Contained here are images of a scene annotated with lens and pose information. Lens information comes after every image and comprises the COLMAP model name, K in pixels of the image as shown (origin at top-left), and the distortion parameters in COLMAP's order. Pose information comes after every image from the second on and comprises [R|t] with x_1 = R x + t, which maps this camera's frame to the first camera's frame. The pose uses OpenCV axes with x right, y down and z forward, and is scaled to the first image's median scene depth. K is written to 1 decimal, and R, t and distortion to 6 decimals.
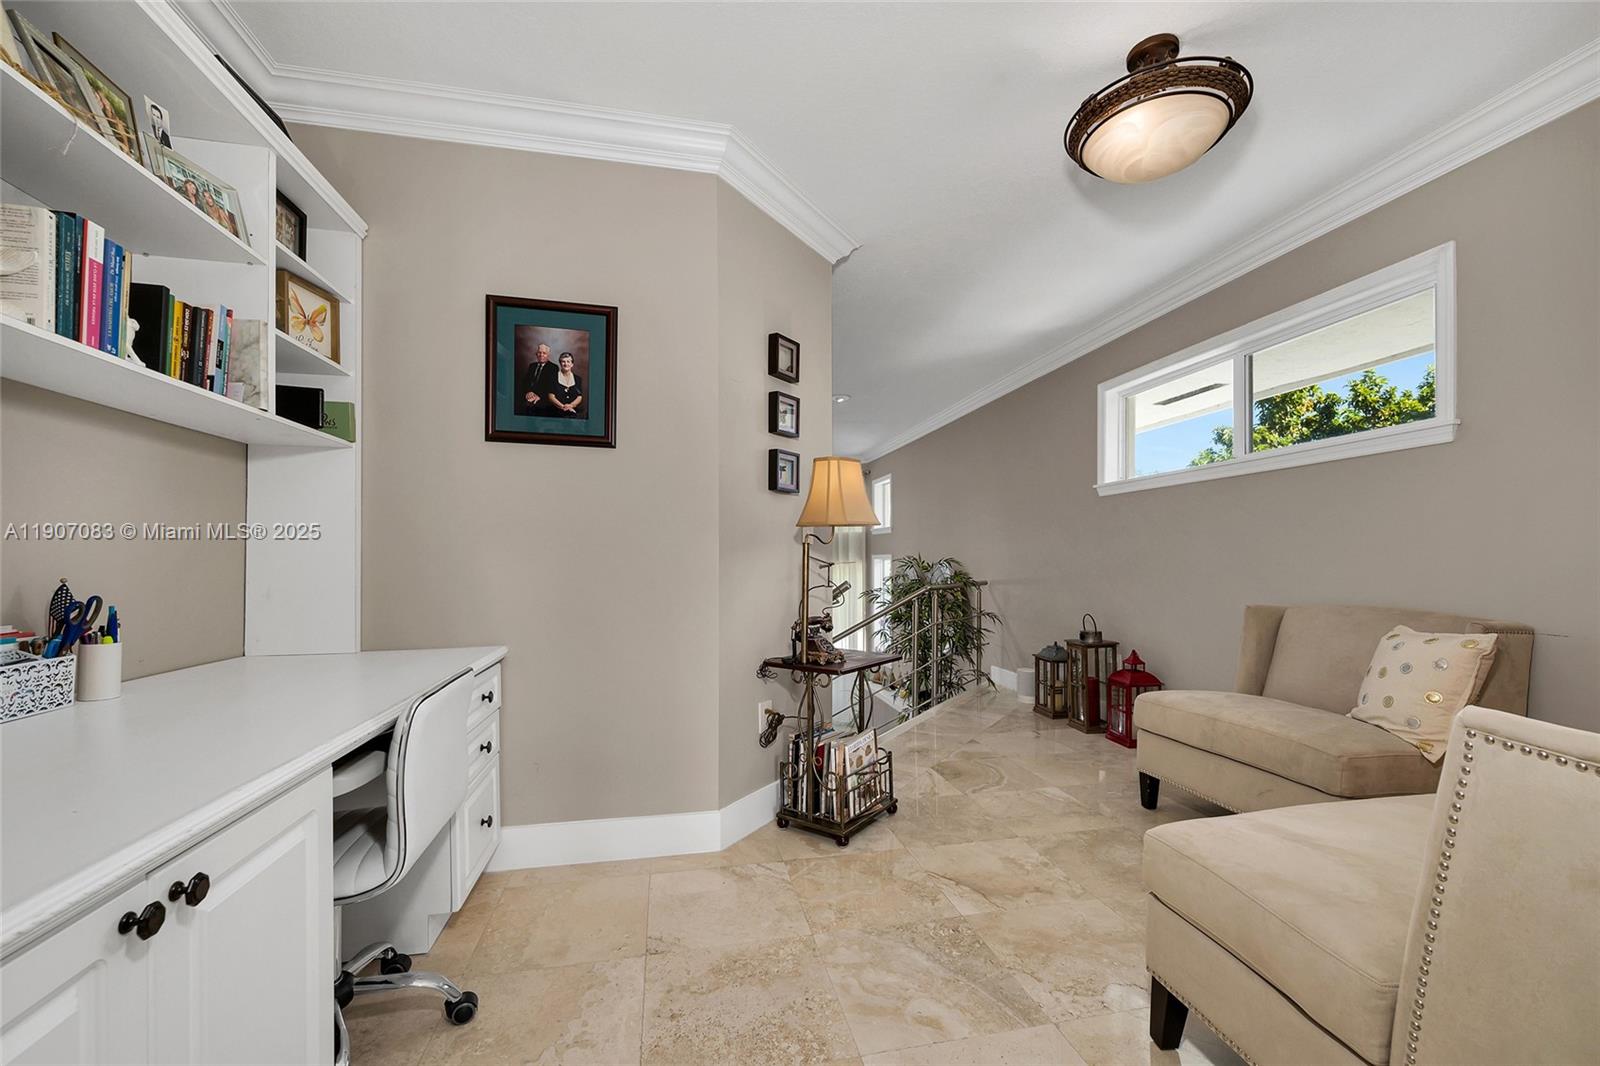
lens RADIAL K [[631.0, 0, 796.6], [0, 631.0, 531.9], [0, 0, 1]] dist [0.000887, -0.000141]
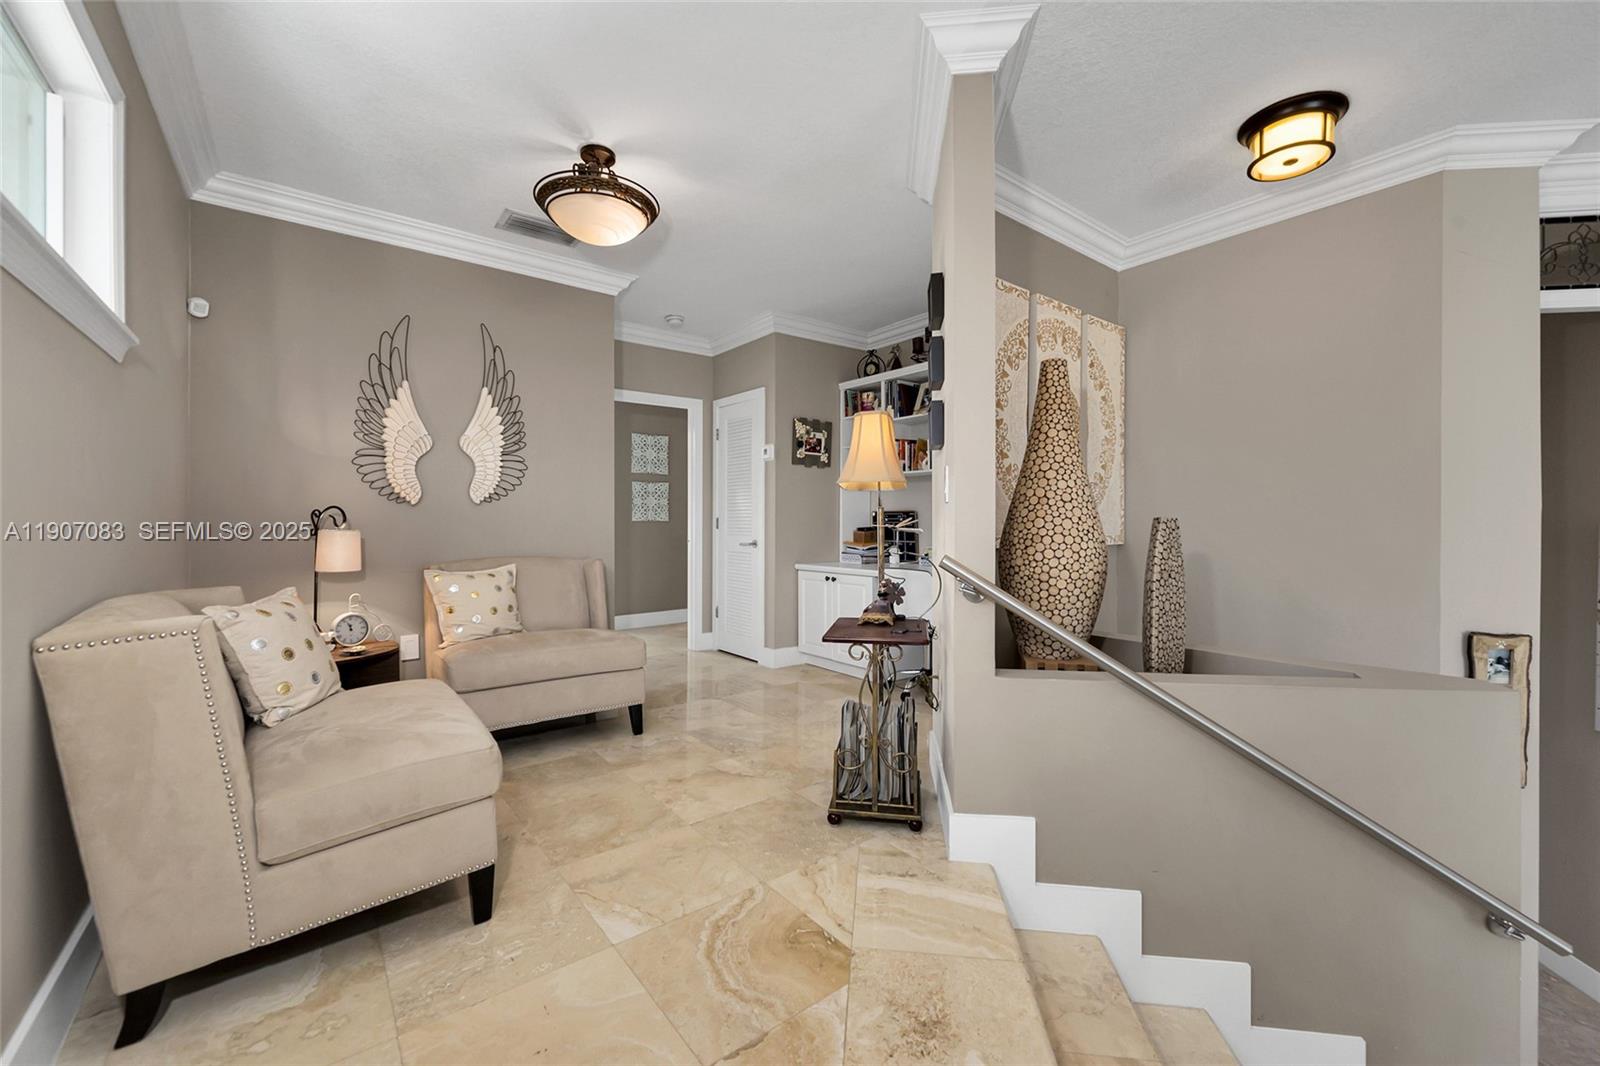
lens RADIAL K [[631.0, 0, 796.6], [0, 631.0, 531.9], [0, 0, 1]] dist [0.000887, -0.000141]
pose [[-0.894489, 0.000961, -0.447090, 0.656480], [0.015660, 0.999451, -0.029182, 0.093714], [0.446817, -0.033104, -0.894013, 2.006416]]
